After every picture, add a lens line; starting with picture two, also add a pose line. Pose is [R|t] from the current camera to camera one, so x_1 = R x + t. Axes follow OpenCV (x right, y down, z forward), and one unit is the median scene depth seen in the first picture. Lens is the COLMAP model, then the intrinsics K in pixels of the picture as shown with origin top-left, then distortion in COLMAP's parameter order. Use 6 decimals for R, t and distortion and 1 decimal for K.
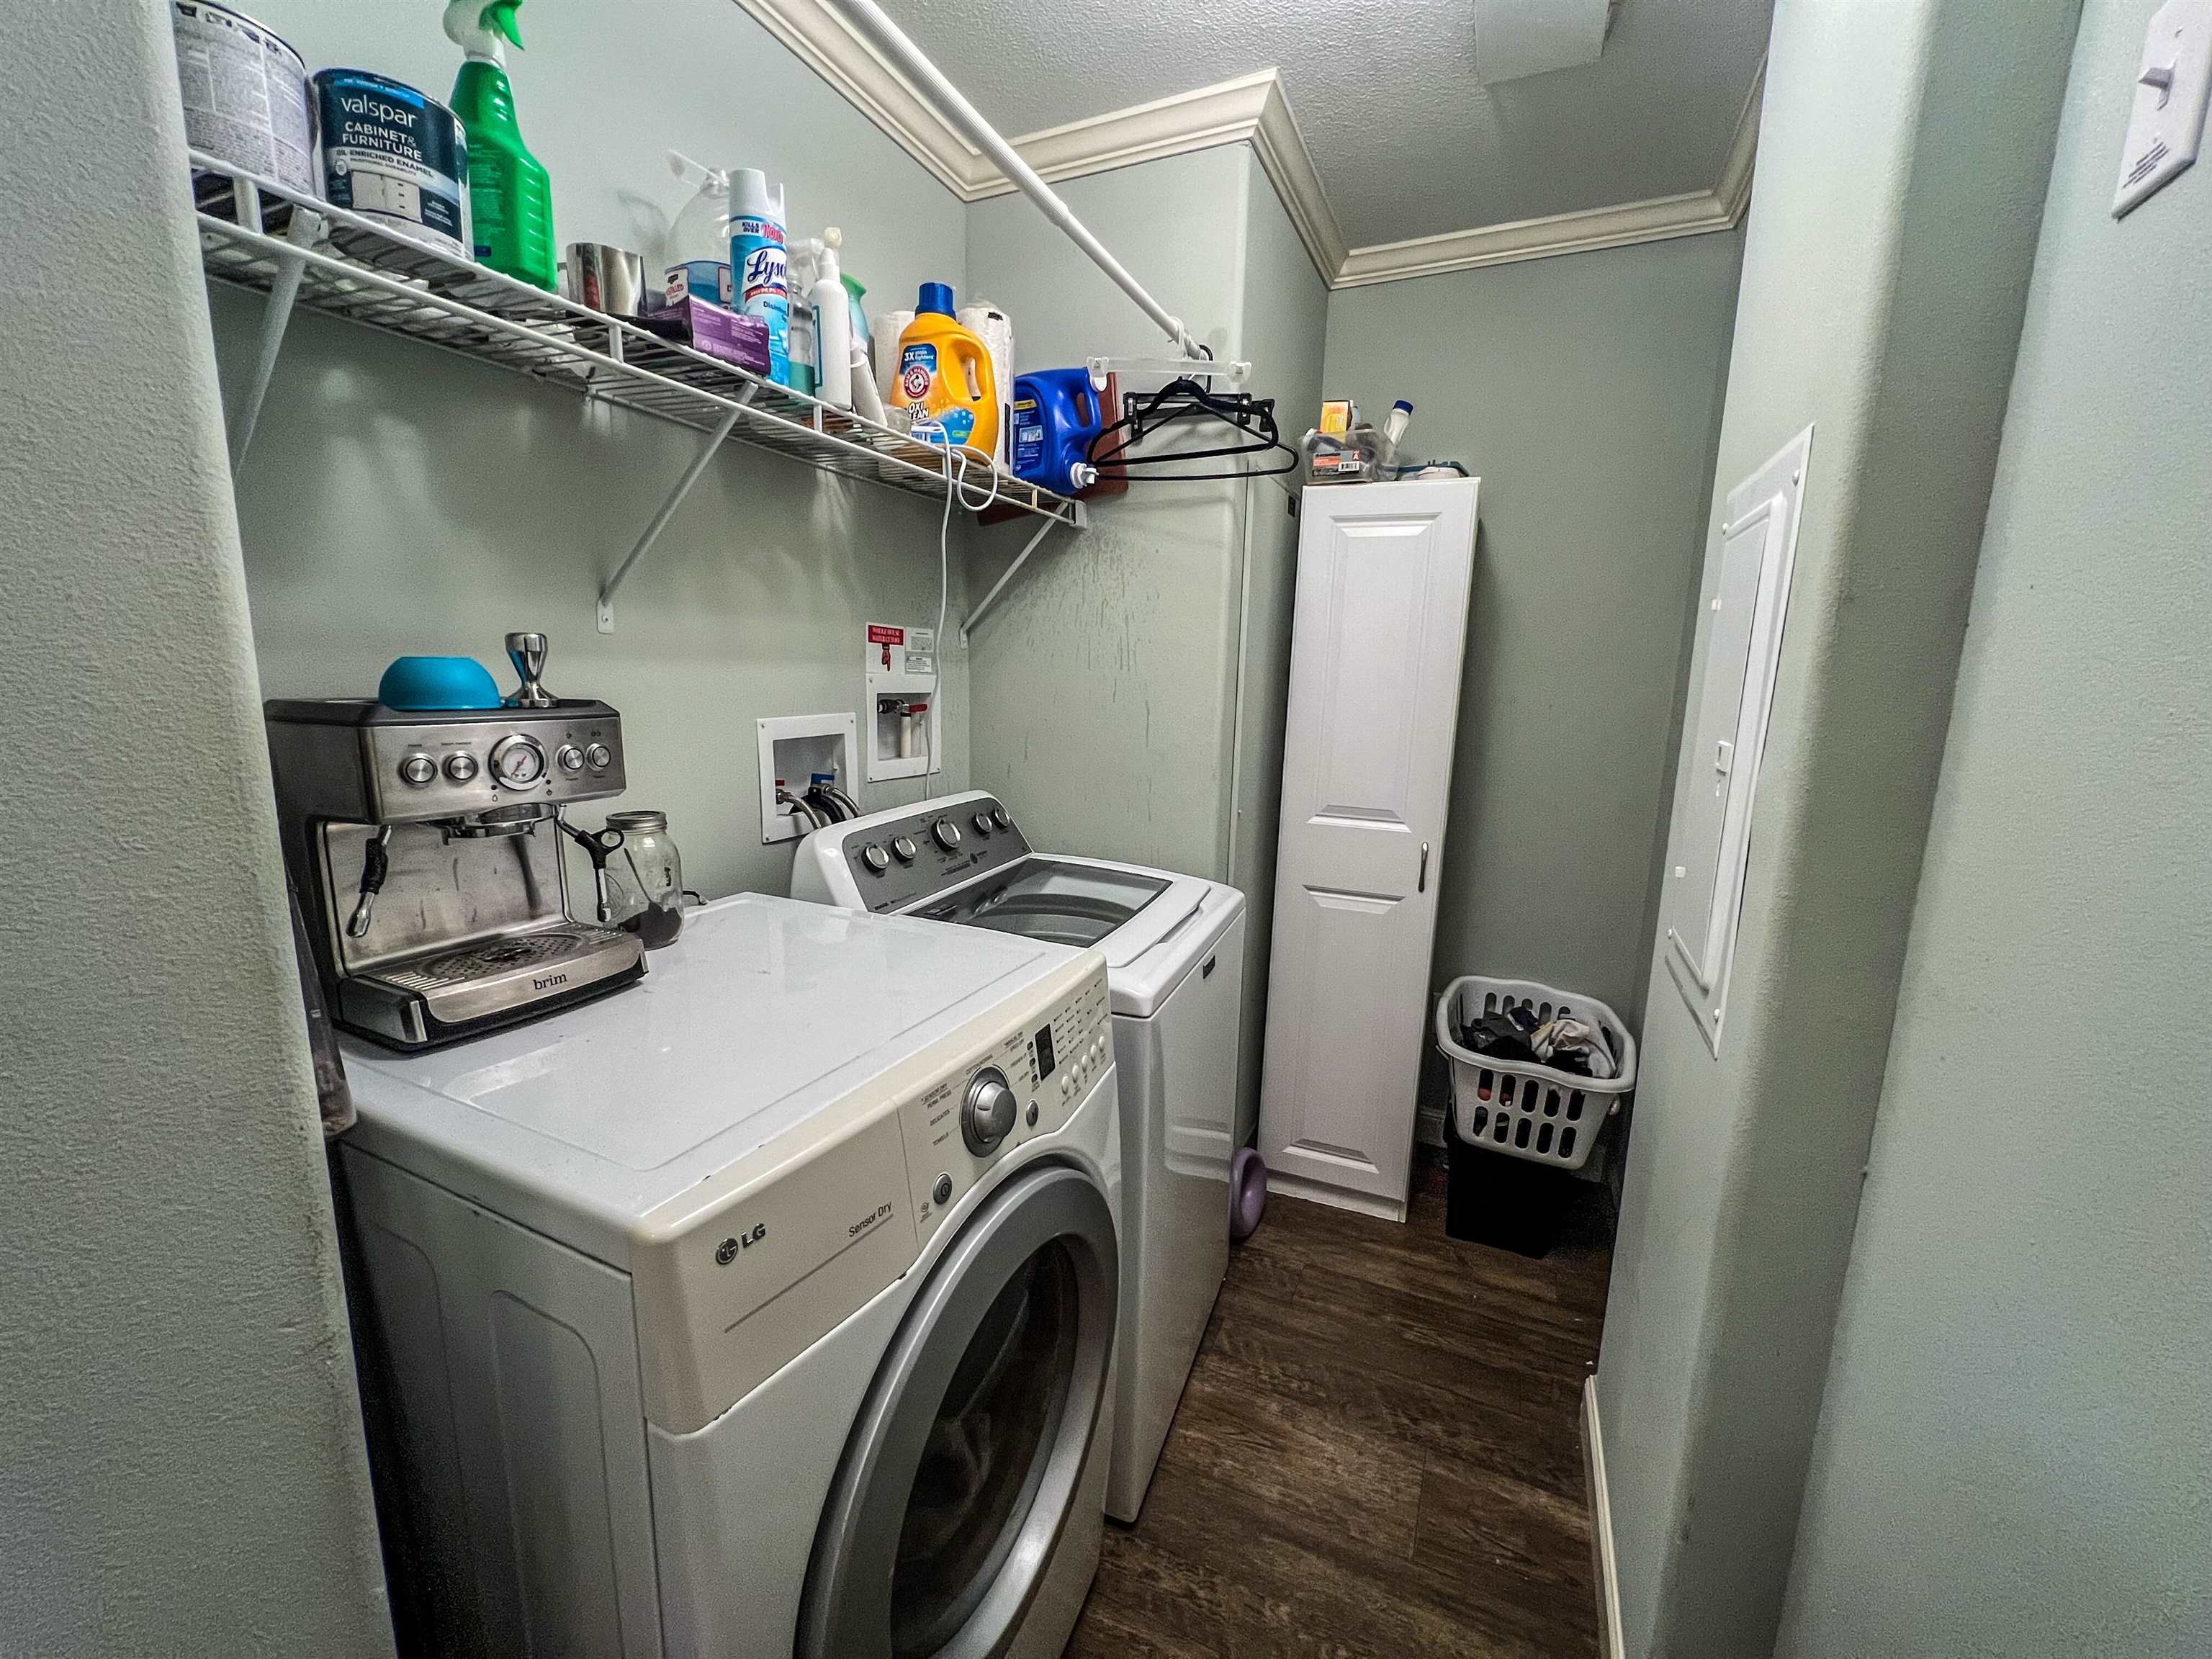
lens RADIAL K [[880.0, 0, 1098.9], [0, 880.0, 832.0], [0, 0, 1]] dist [-0.003184, 0.000439]
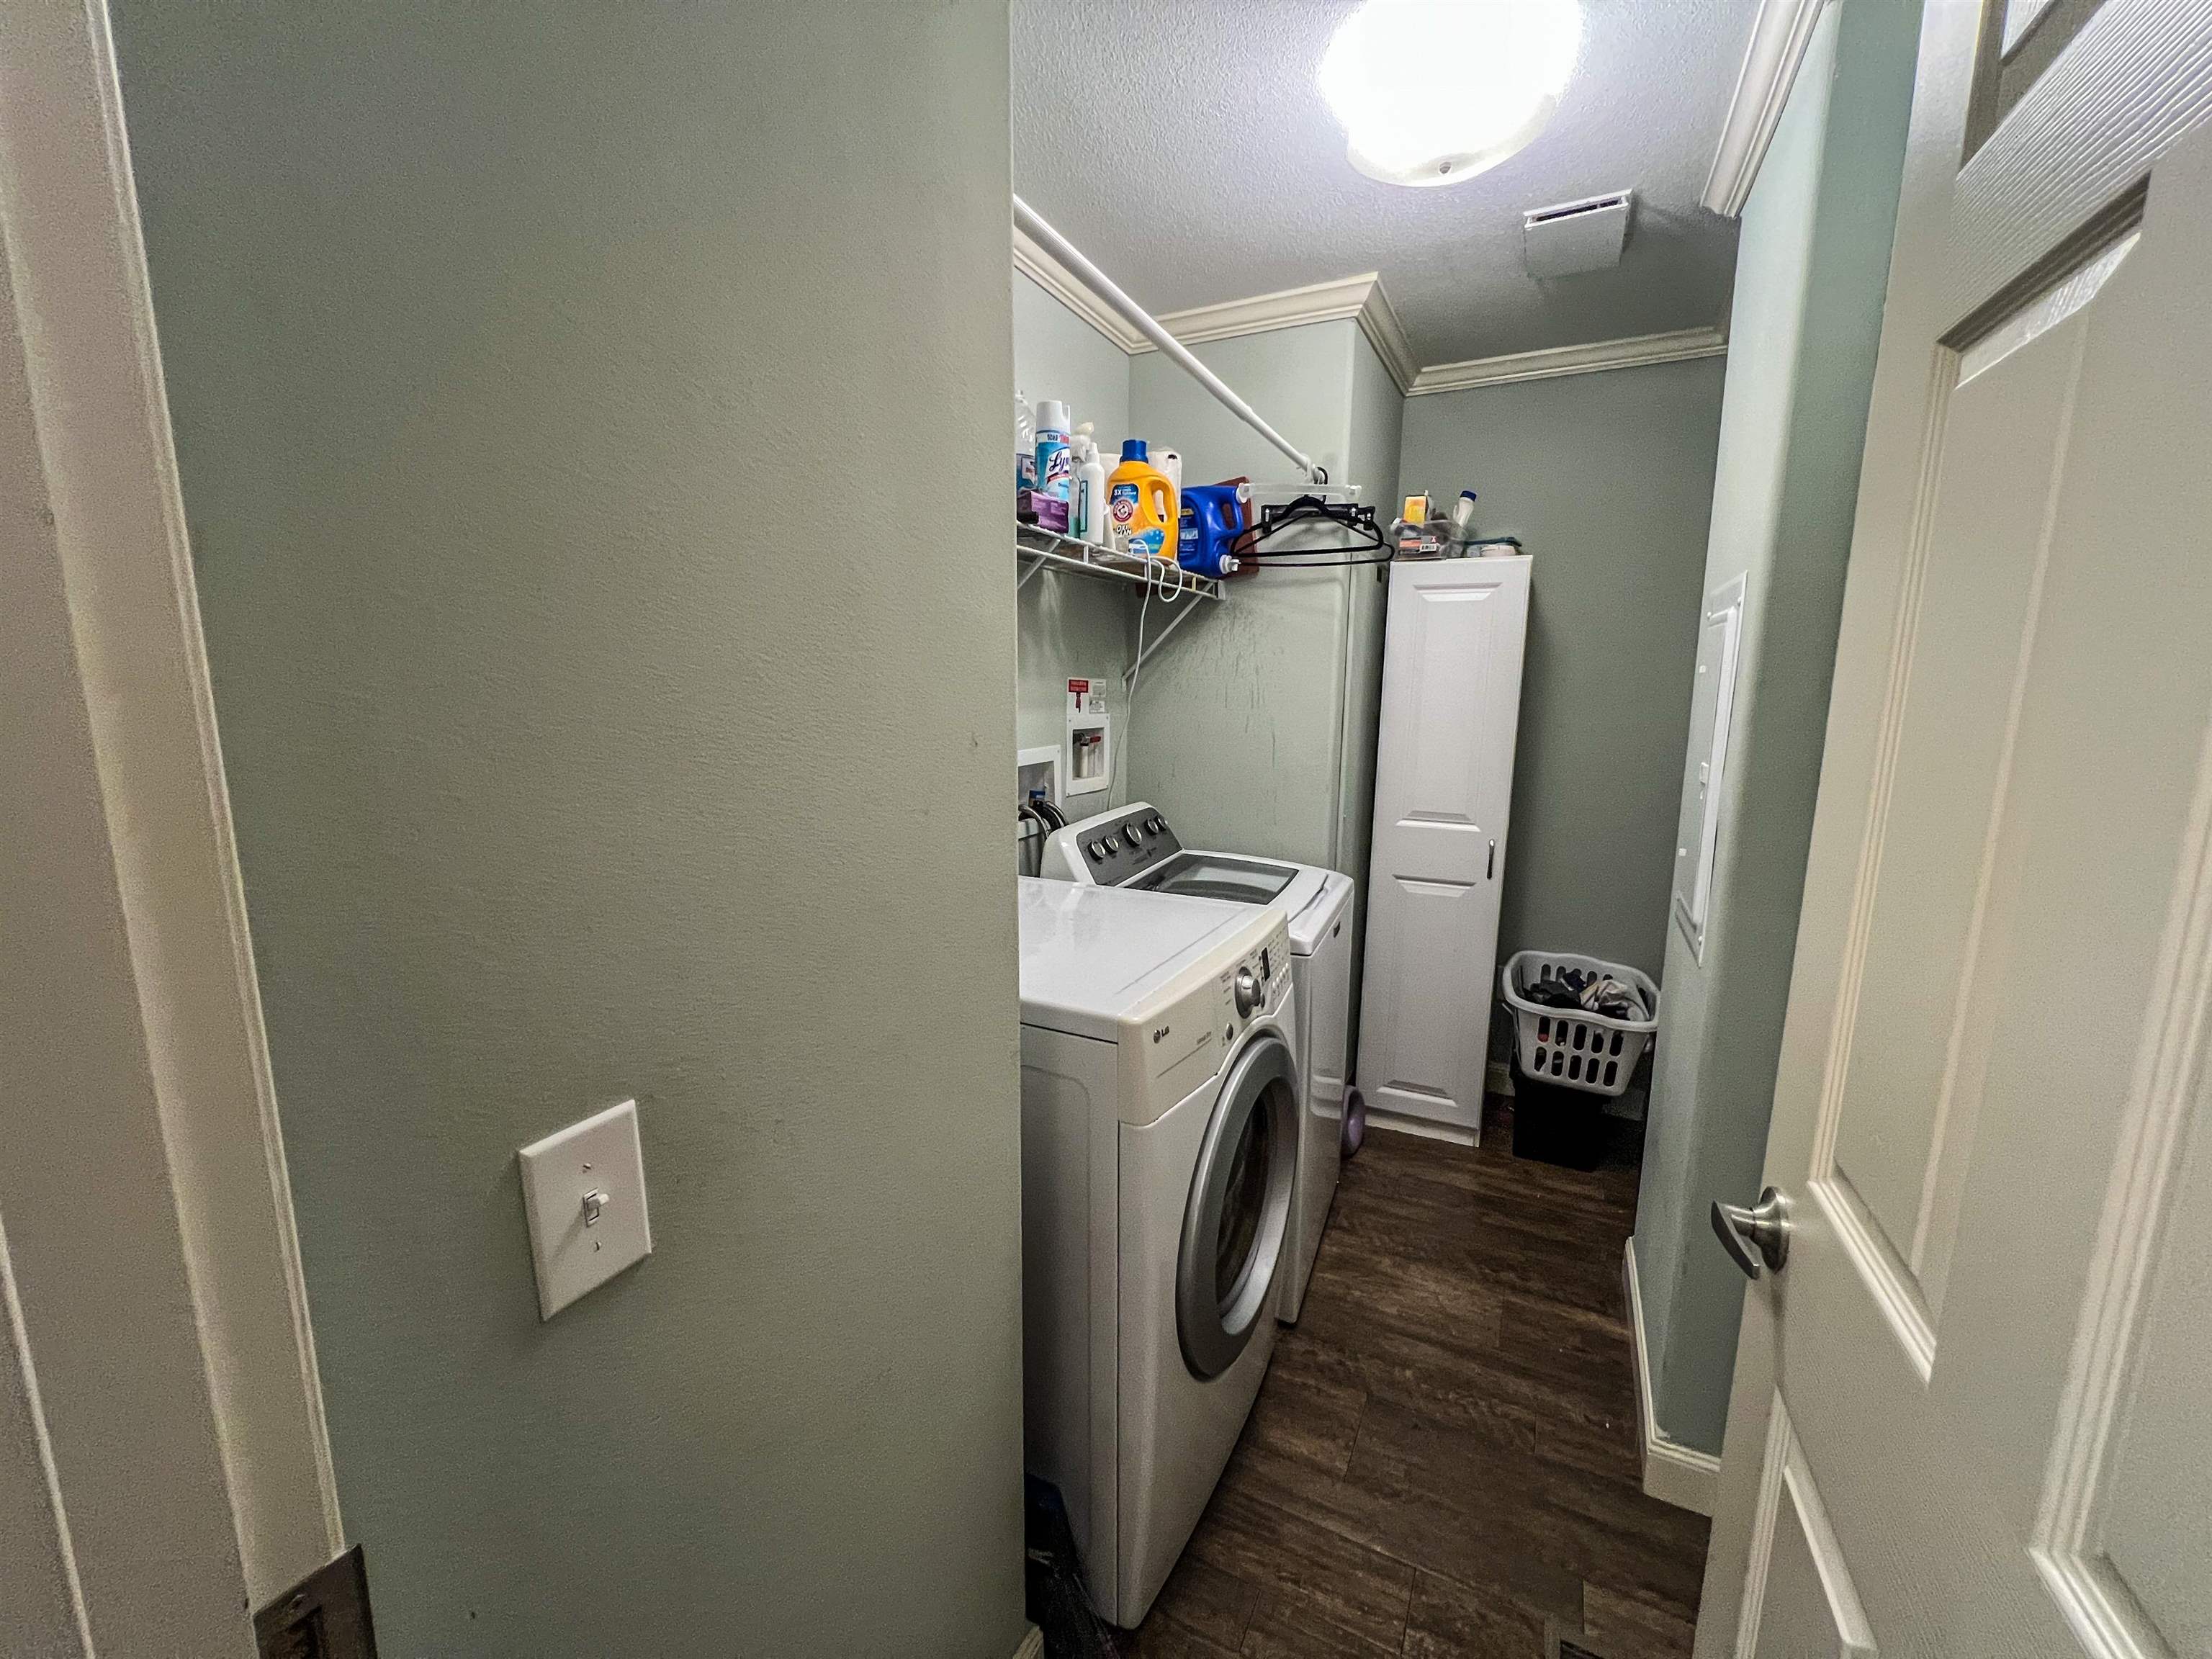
lens RADIAL K [[880.0, 0, 1097.7], [0, 880.0, 831.8], [0, 0, 1]] dist [-0.003184, 0.000439]
pose [[0.998986, -0.008761, -0.044164, -0.163509], [0.008058, 0.999838, -0.016080, 0.019096], [0.044298, 0.015707, 0.998895, -0.338535]]
